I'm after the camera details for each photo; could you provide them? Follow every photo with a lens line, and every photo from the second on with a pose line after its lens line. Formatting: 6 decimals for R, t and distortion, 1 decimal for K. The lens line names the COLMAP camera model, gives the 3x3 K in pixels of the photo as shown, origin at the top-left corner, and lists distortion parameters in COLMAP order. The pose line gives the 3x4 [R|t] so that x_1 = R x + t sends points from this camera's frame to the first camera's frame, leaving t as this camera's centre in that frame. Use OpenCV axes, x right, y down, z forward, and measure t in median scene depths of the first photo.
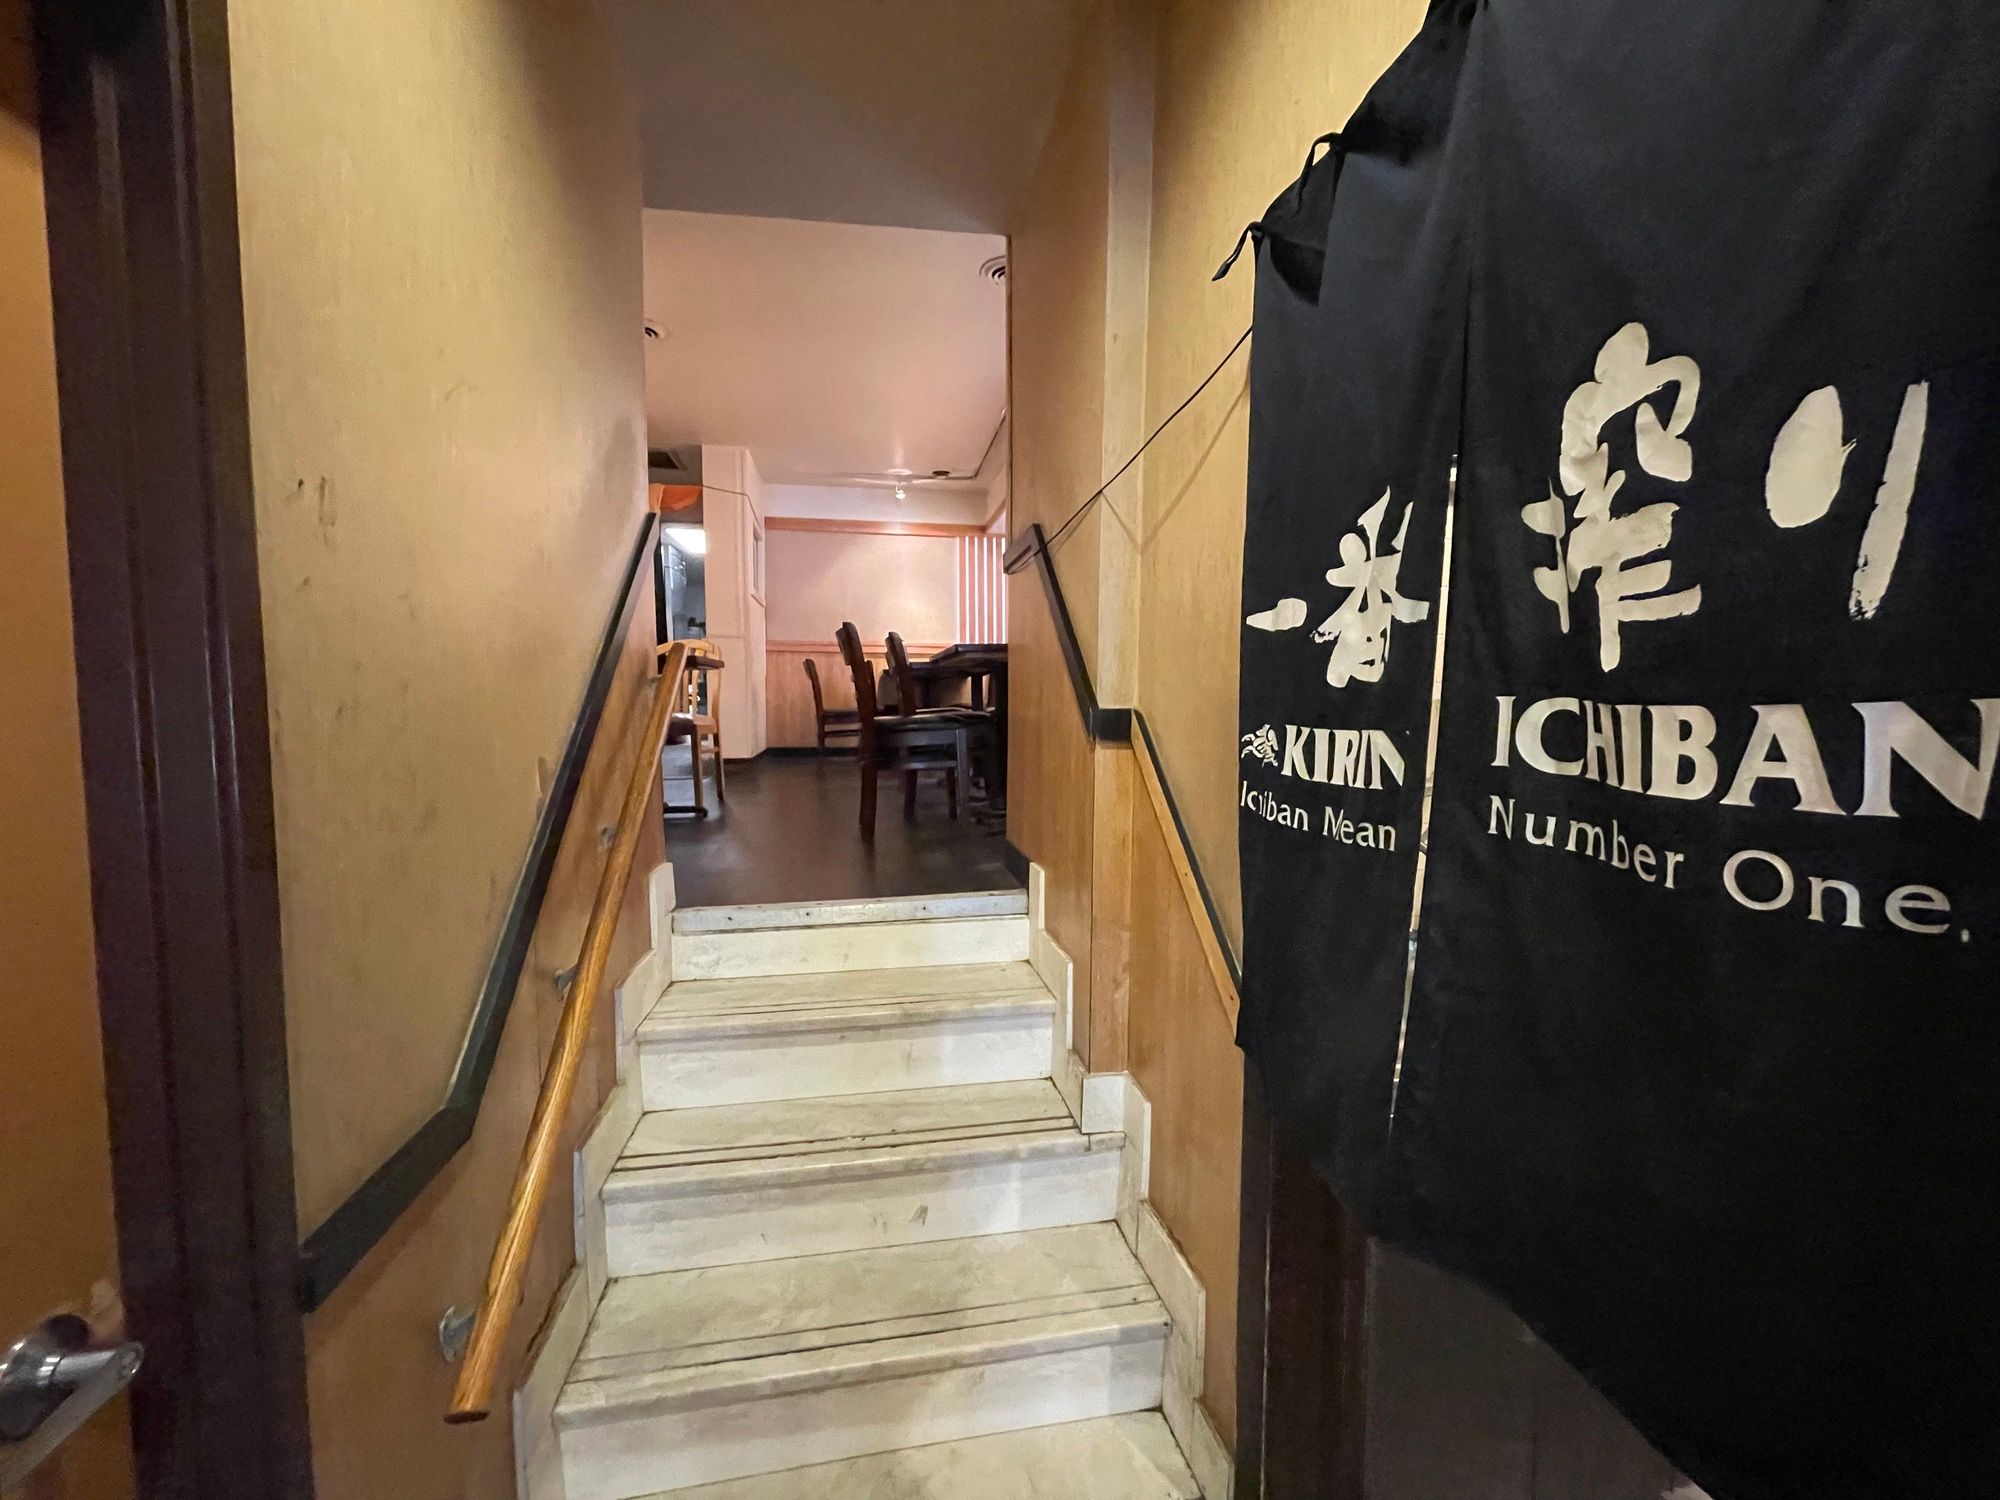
lens RADIAL K [[812.8, 0, 1002.3], [0, 812.8, 757.7], [0, 0, 1]] dist [0.000221, -0.000093]
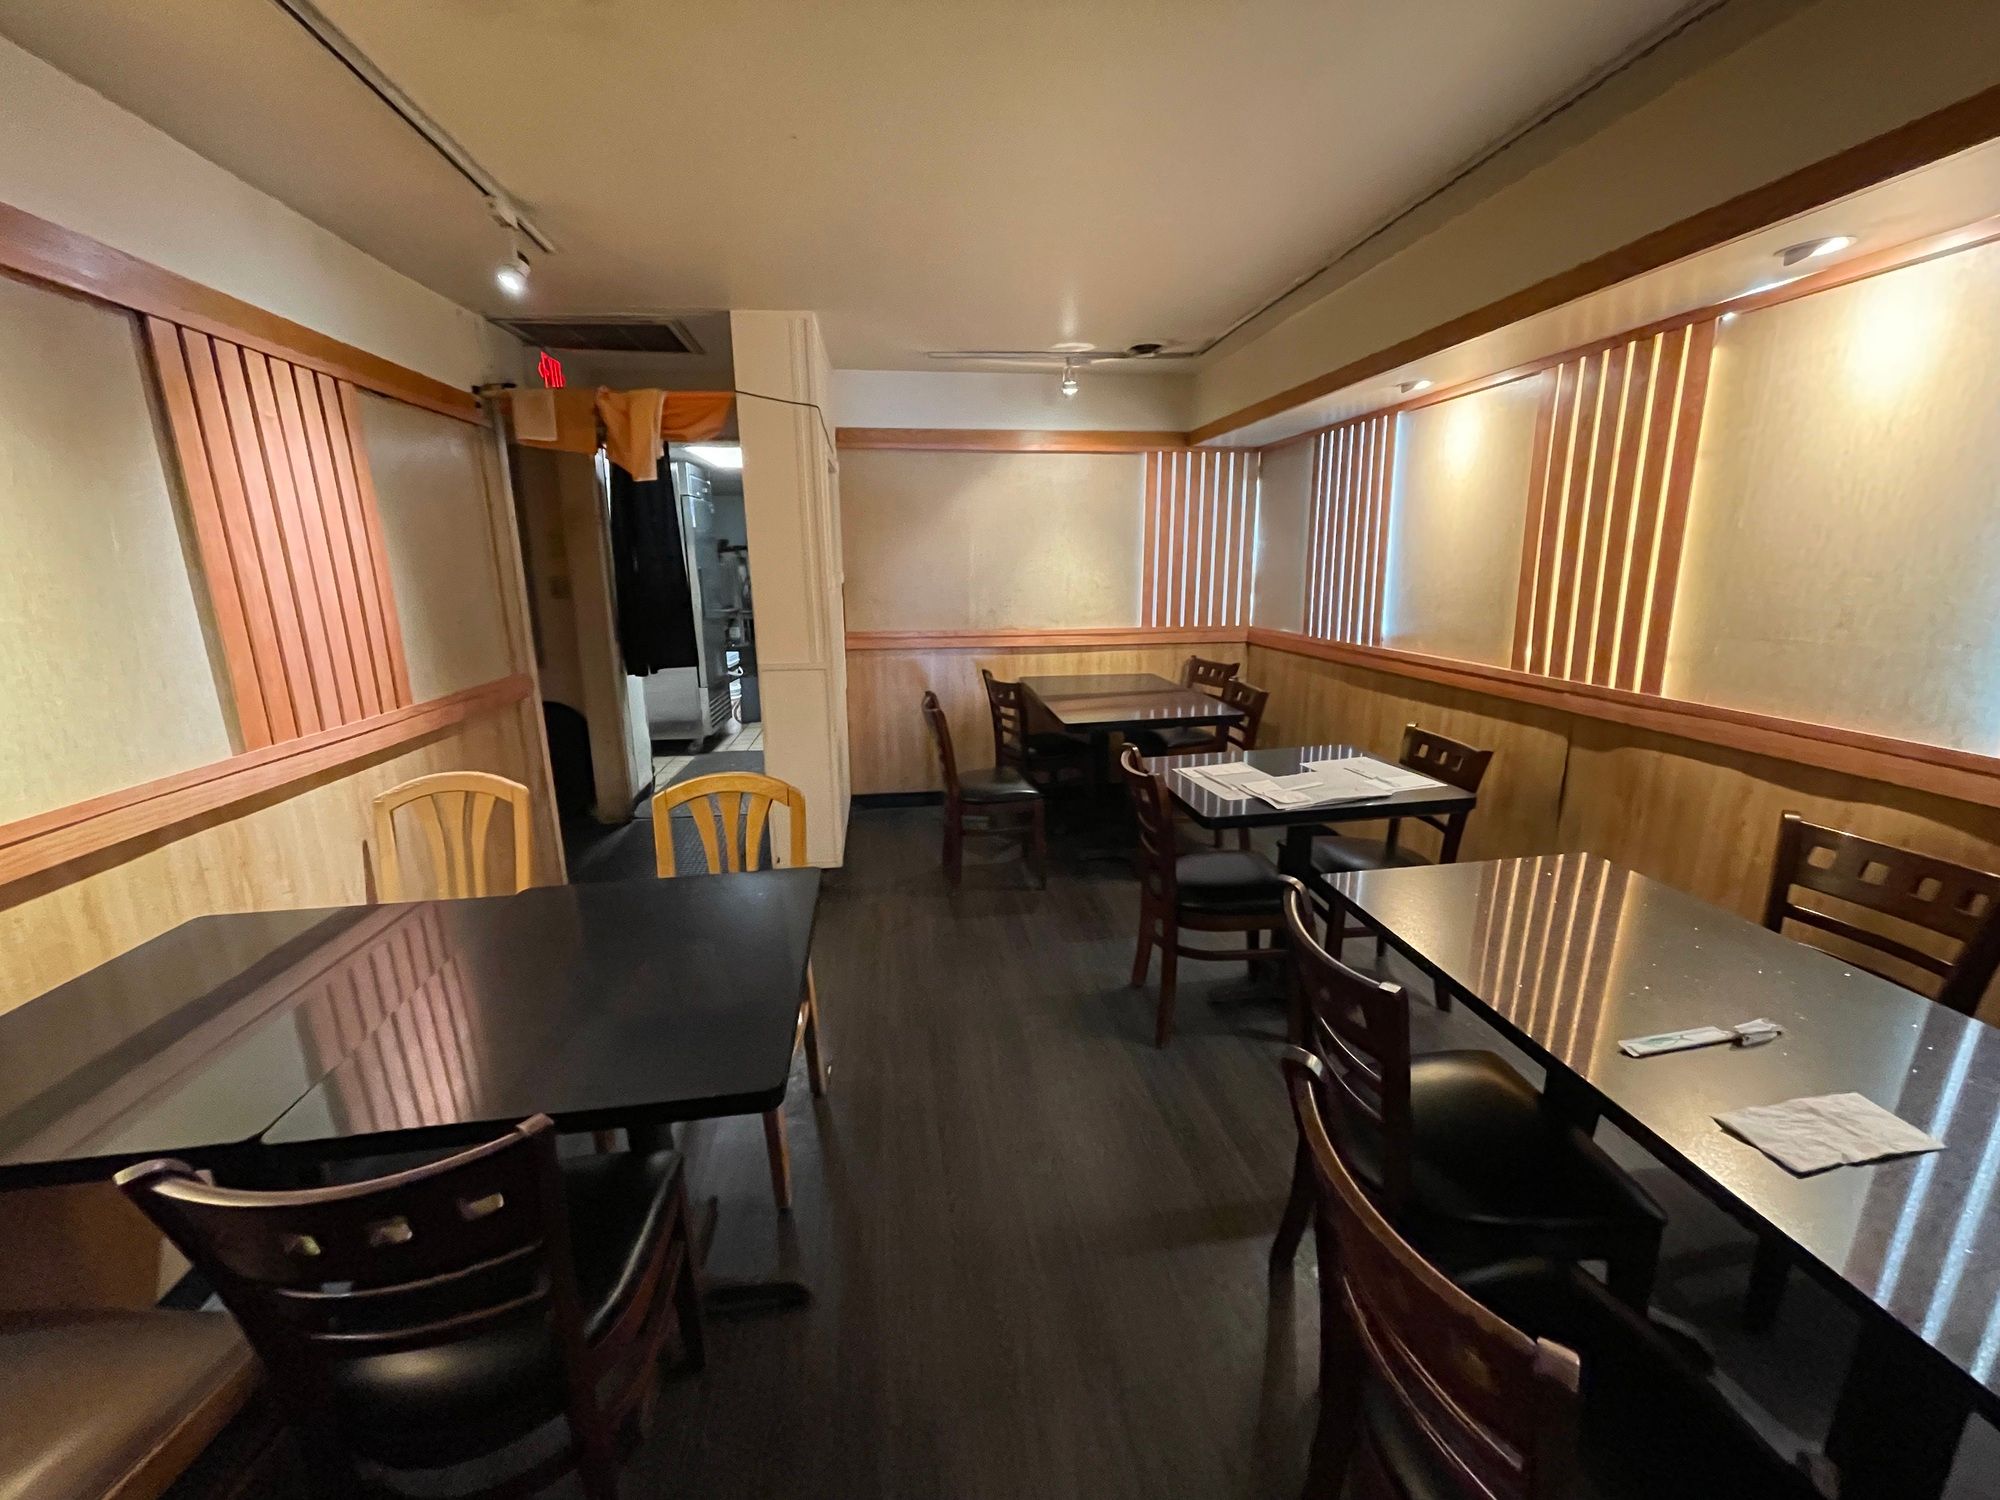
lens RADIAL K [[798.0, 0, 995.0], [0, 798.0, 757.7], [0, 0, 1]] dist [0.000240, -0.000425]
pose [[0.999043, 0.002092, -0.043681, -0.154472], [0.005716, 0.984043, 0.177840, -0.167084], [0.043356, -0.177920, 0.983089, 0.394347]]
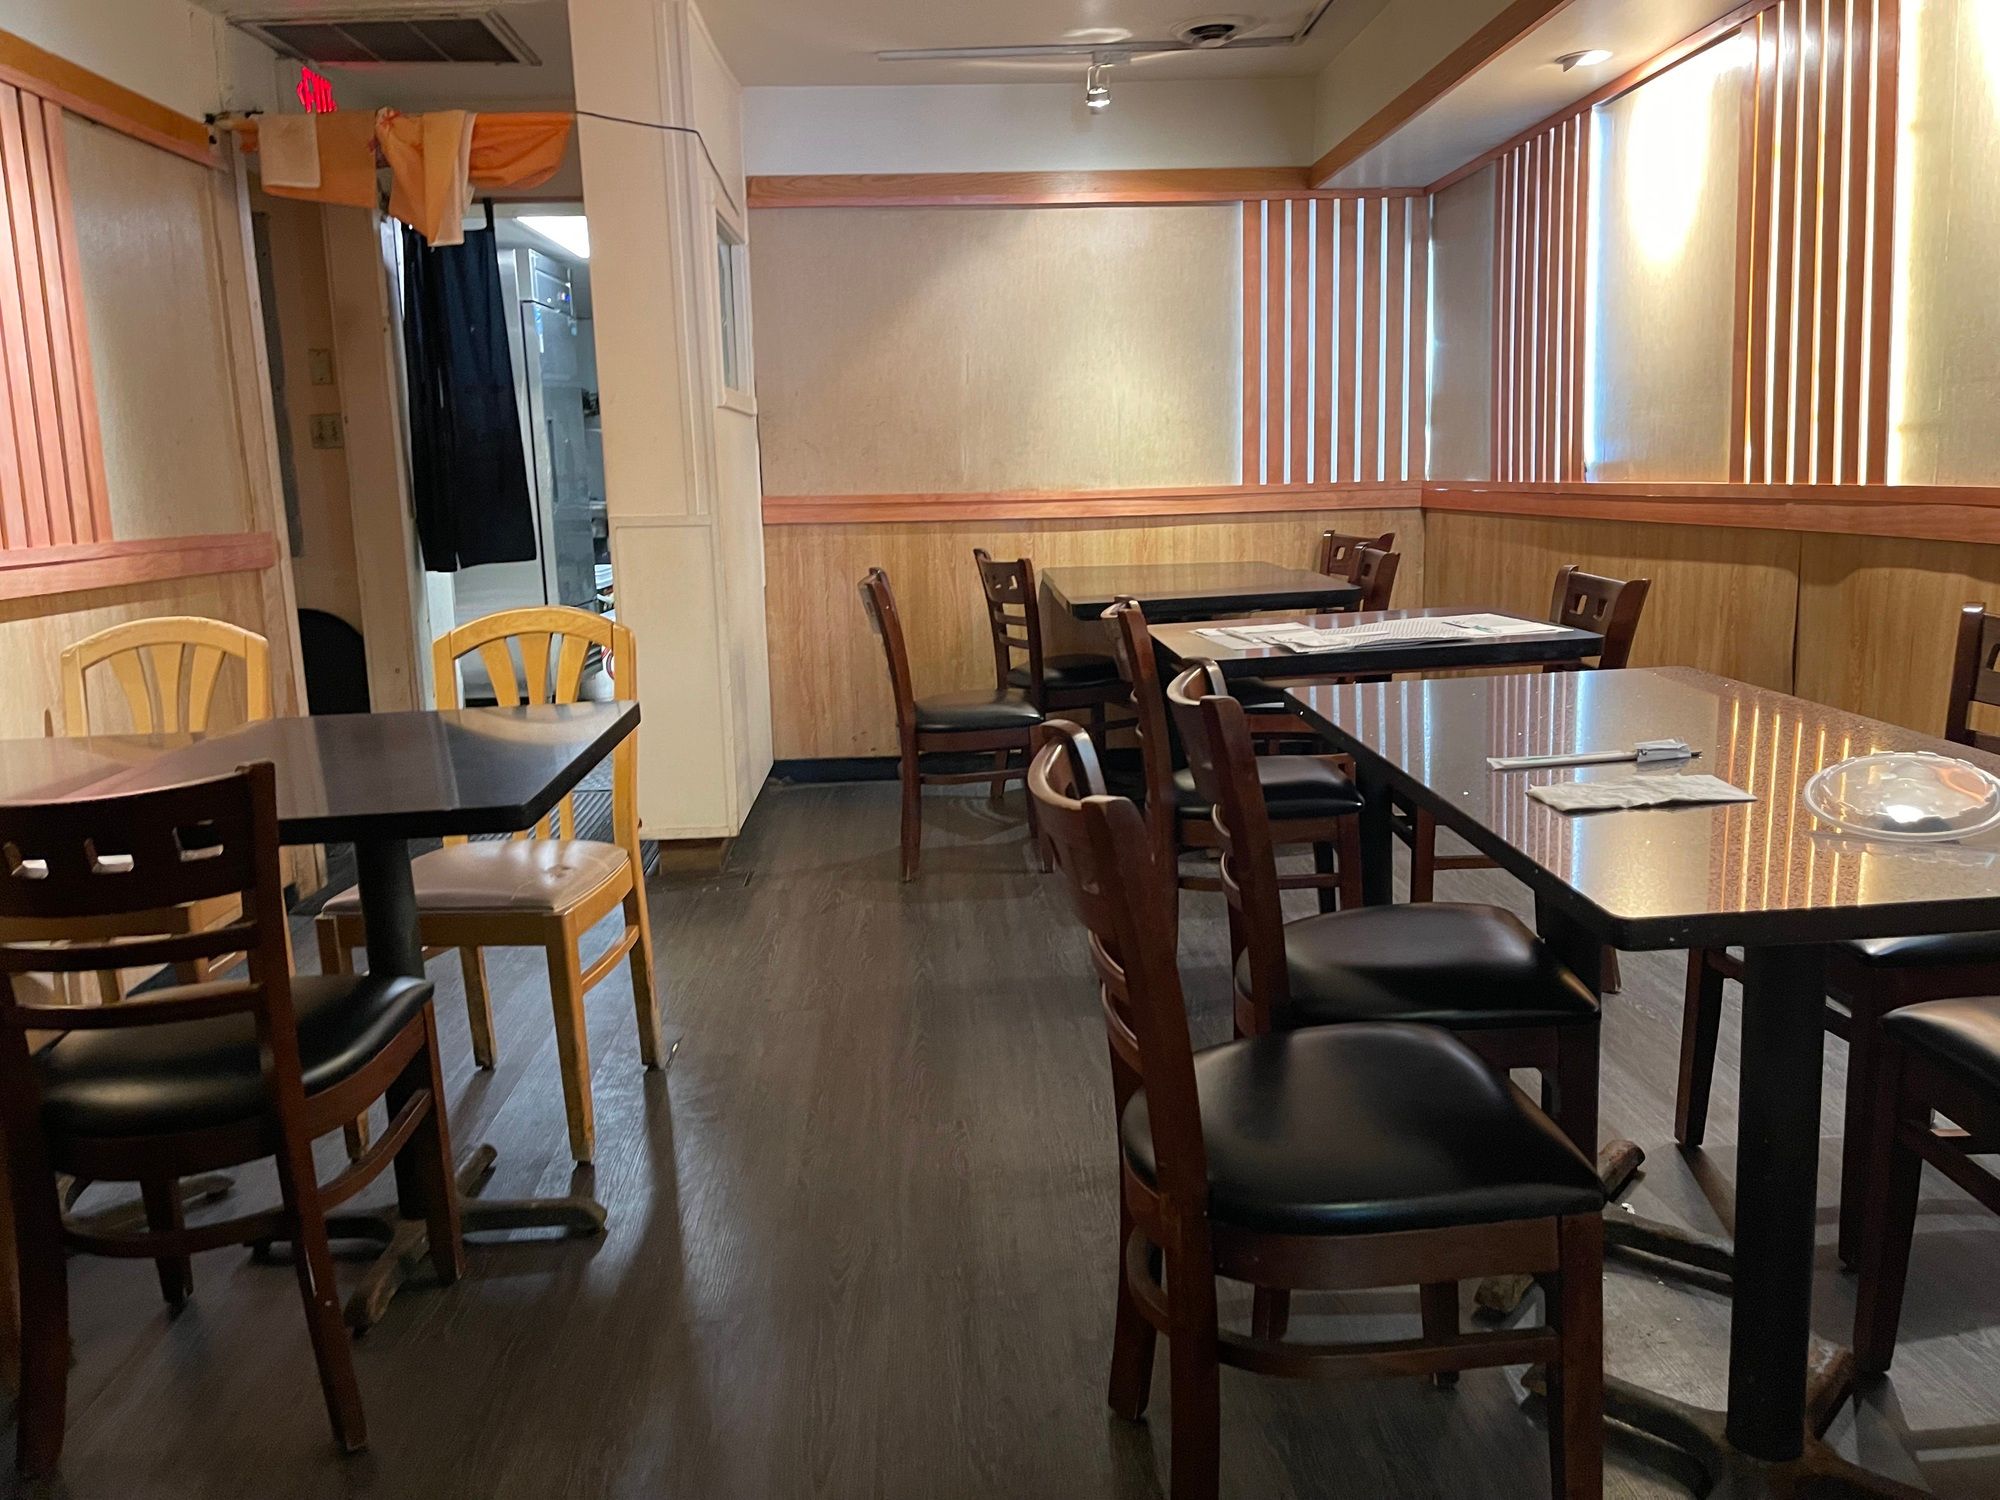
lens RADIAL K [[1501.9, 0, 1019.4], [0, 1501.9, 766.1], [0, 0, 1]] dist [0.016957, -0.015108]
pose [[0.992975, -0.003258, -0.118276, -0.081286], [0.018451, 0.991656, 0.127584, -0.110359], [0.116874, -0.128870, 0.984750, 0.280926]]
